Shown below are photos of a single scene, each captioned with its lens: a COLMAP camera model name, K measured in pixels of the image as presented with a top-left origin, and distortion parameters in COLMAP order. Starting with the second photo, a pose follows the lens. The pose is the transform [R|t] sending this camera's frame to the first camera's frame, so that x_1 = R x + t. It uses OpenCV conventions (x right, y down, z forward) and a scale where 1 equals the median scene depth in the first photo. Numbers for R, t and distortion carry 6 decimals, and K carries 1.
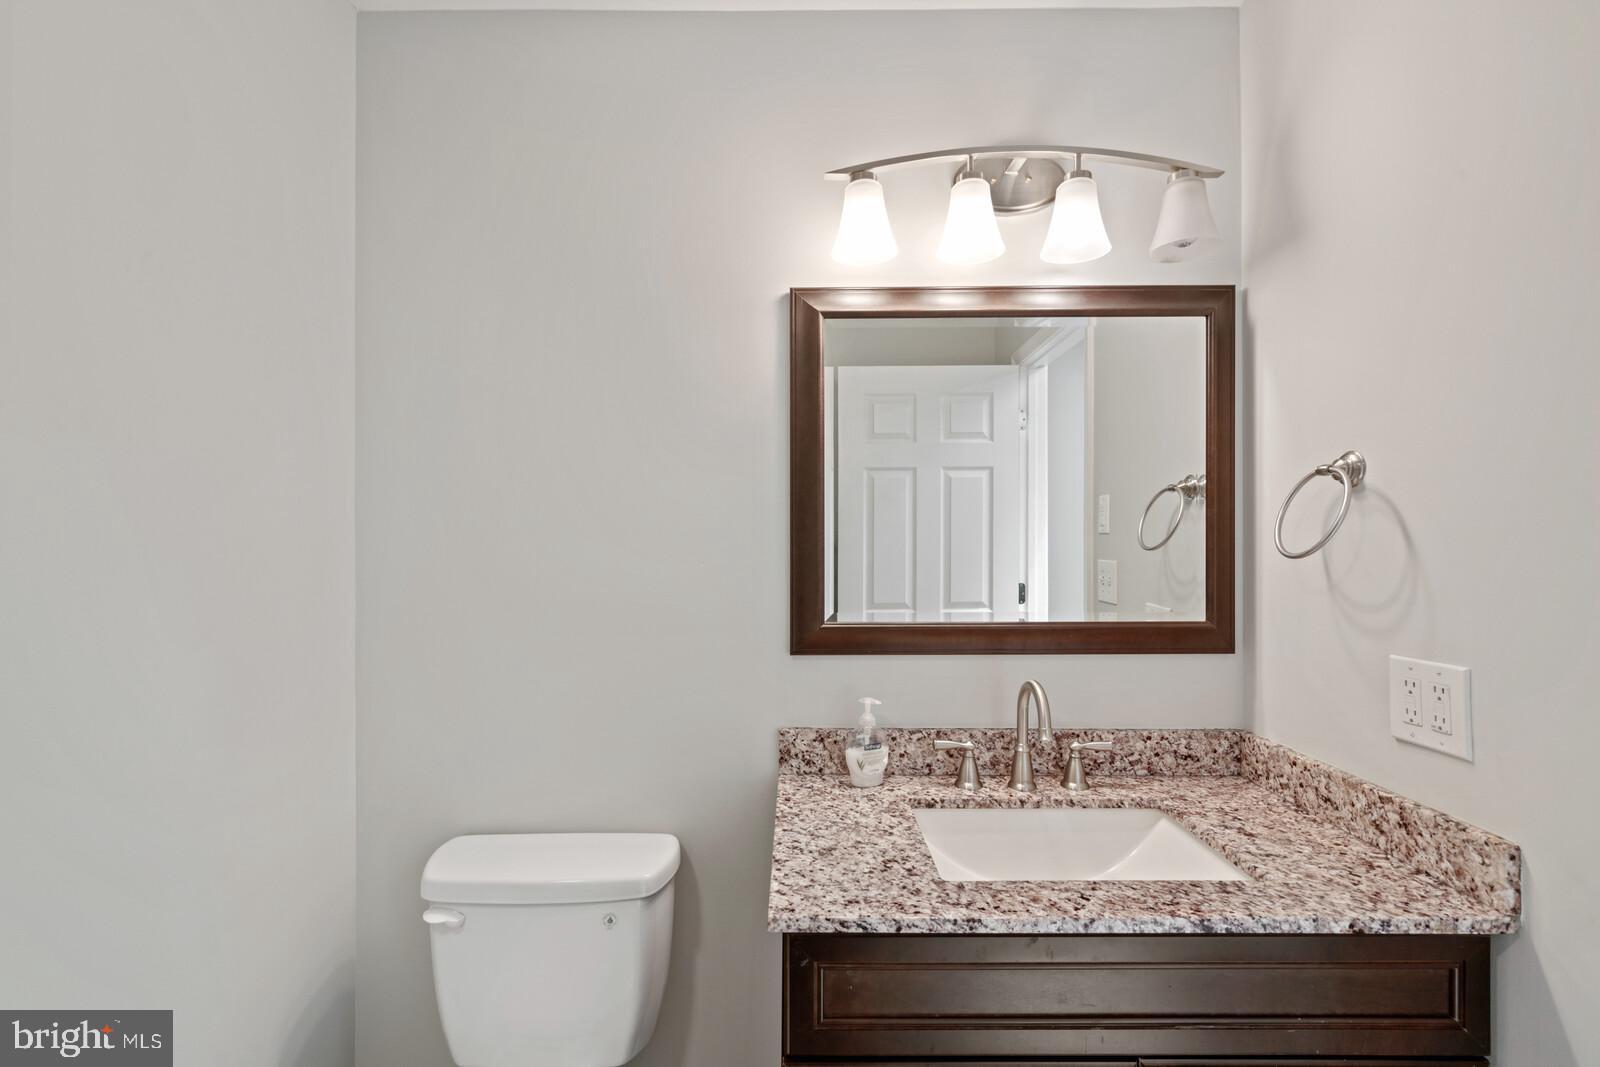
lens RADIAL K [[725.1, 0, 796.0], [0, 725.1, 539.1], [0, 0, 1]] dist [0.000401, -0.000020]
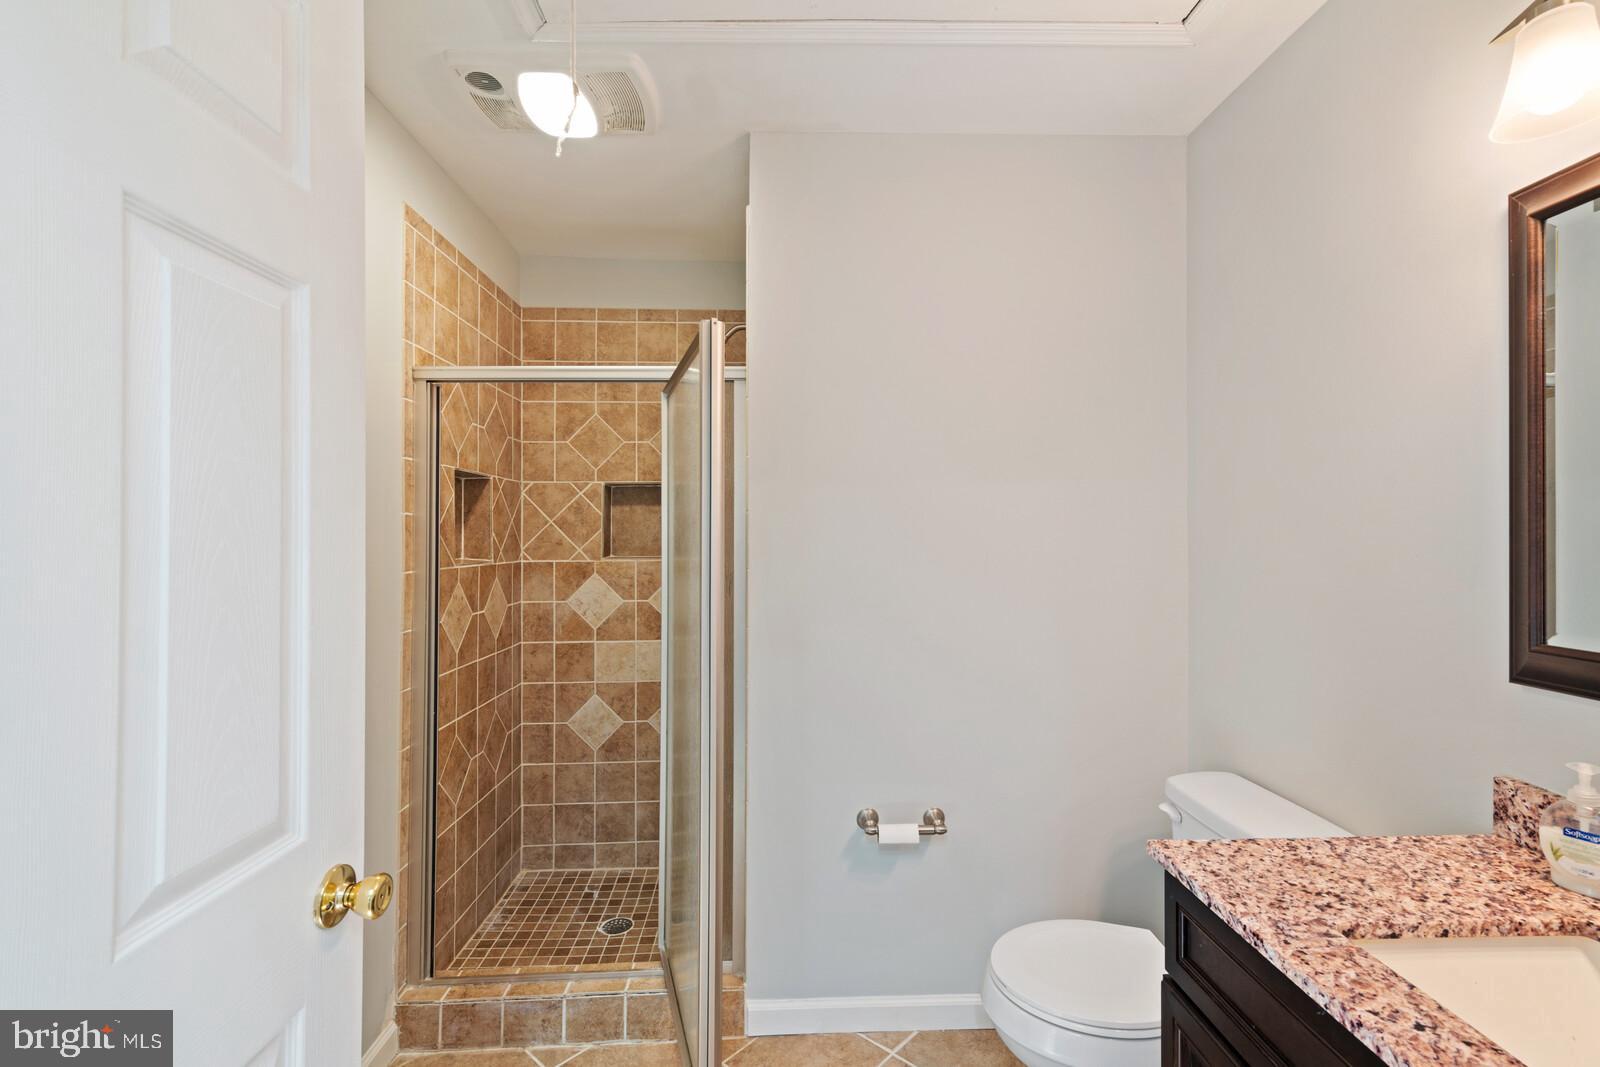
lens RADIAL K [[725.1, 0, 797.4], [0, 725.1, 528.8], [0, 0, 1]] dist [0.000401, -0.000020]
pose [[0.027949, -0.000904, -0.999609, 0.887285], [0.001182, 0.999999, -0.000871, 0.000618], [0.999609, -0.001157, 0.027950, 0.292372]]
